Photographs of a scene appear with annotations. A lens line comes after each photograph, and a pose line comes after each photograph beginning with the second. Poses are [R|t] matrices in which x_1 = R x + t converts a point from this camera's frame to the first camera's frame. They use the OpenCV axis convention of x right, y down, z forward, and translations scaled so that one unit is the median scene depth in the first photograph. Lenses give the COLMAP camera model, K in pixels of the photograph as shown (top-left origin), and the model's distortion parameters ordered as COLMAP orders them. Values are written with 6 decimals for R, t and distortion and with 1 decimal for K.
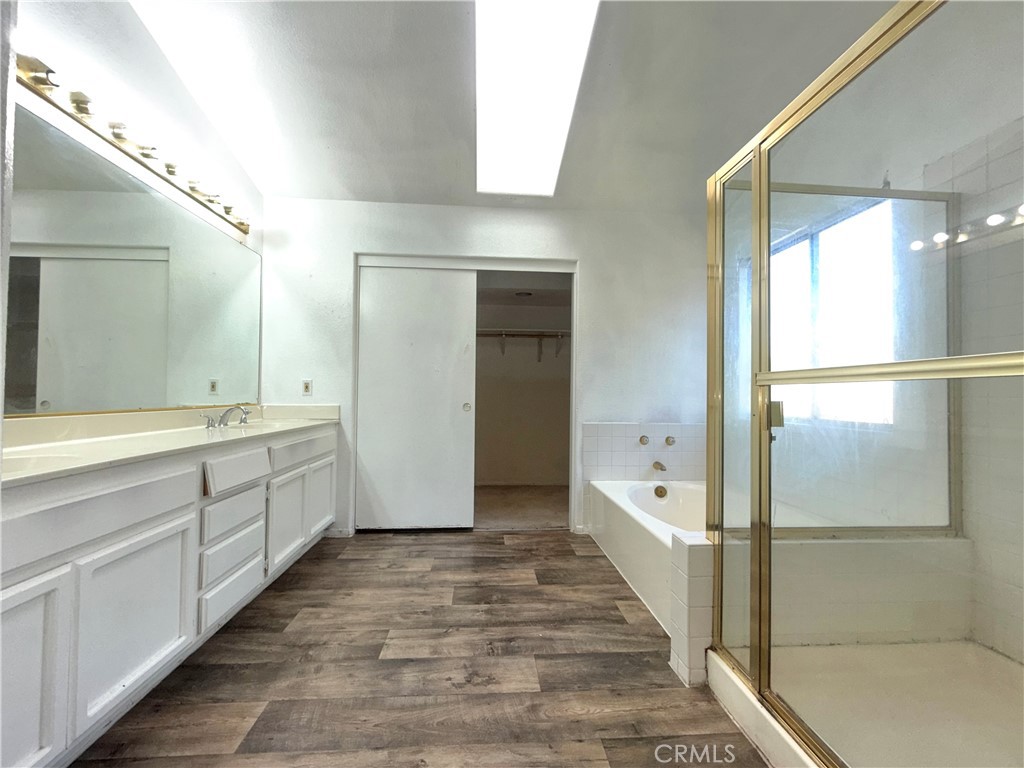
lens RADIAL K [[412.1, 0, 511.9], [0, 412.1, 388.2], [0, 0, 1]] dist [0.000882, 0.000408]
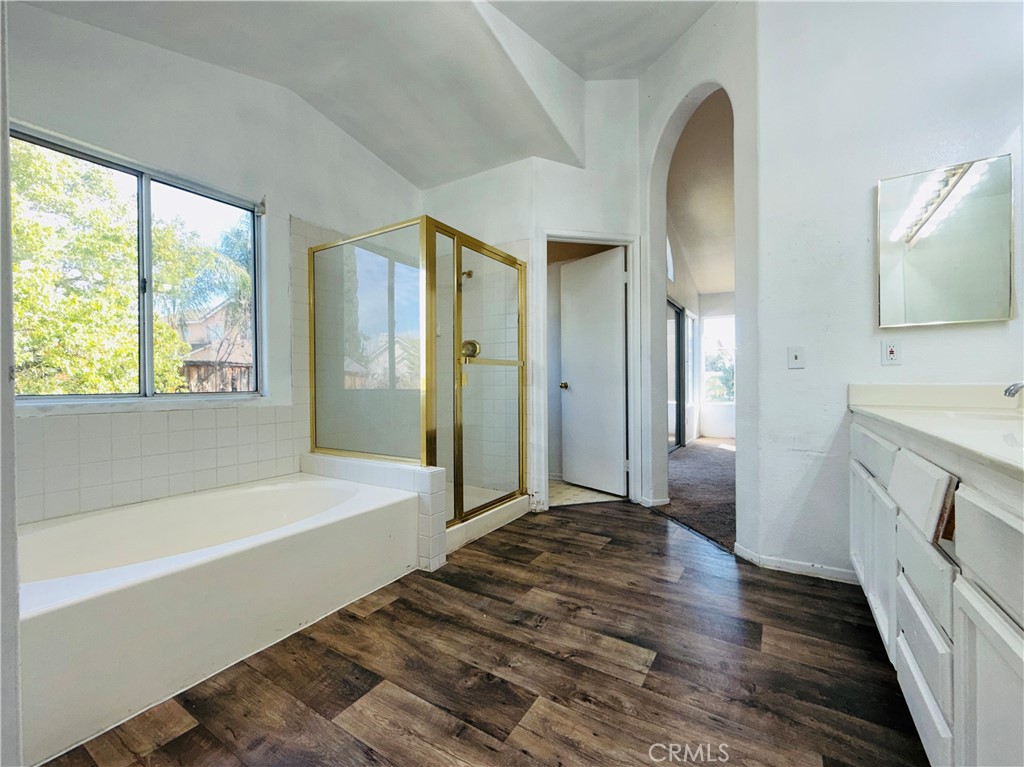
lens RADIAL K [[412.1, 0, 511.7], [0, 412.1, 381.8], [0, 0, 1]] dist [0.000882, 0.000408]
pose [[-0.800037, -0.005214, 0.599928, -0.561476], [-0.011729, 0.999907, -0.006950, 0.066623], [-0.599836, -0.012597, -0.800024, 1.775225]]
